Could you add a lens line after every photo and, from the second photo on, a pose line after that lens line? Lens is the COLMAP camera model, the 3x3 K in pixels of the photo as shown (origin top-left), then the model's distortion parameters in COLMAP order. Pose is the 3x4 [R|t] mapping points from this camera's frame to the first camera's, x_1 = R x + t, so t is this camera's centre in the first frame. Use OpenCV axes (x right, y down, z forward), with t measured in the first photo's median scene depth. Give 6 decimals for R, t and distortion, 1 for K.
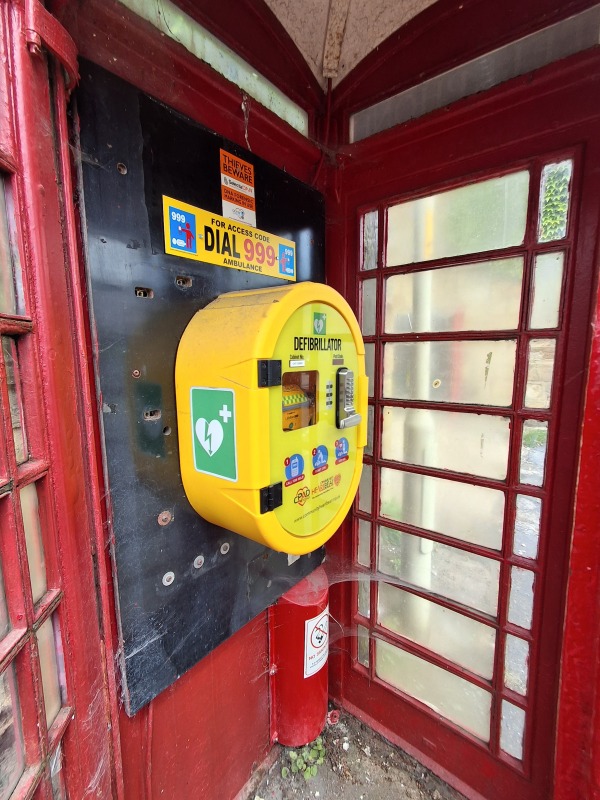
lens RADIAL K [[369.4, 0, 300.0], [0, 369.4, 400.0], [0, 0, 1]] dist [0.000228, 0.000015]
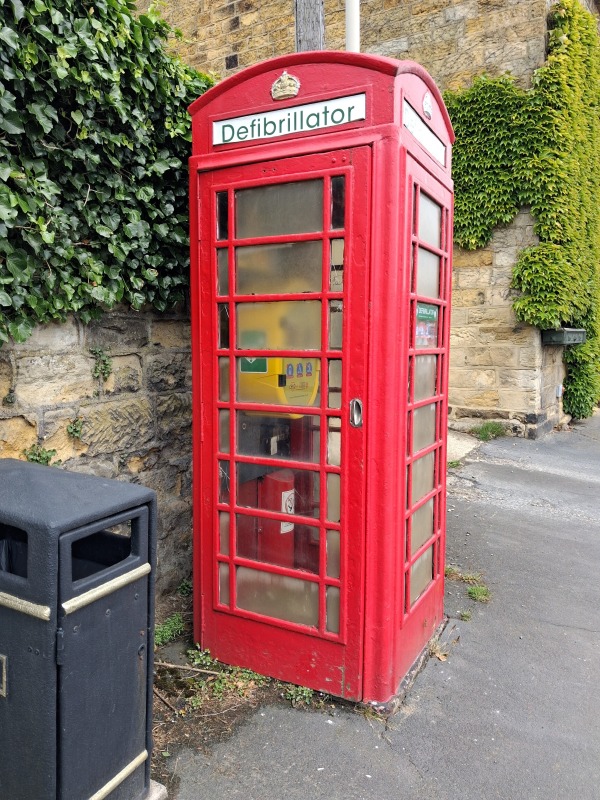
lens RADIAL K [[610.1, 0, 300.0], [0, 610.1, 400.0], [0, 0, 1]] dist [-0.006247, 0.008727]
pose [[0.977474, -0.009533, 0.210842, -0.404998], [0.017363, 0.999225, -0.035317, 0.292643], [-0.210342, 0.038182, 0.976882, -1.365072]]
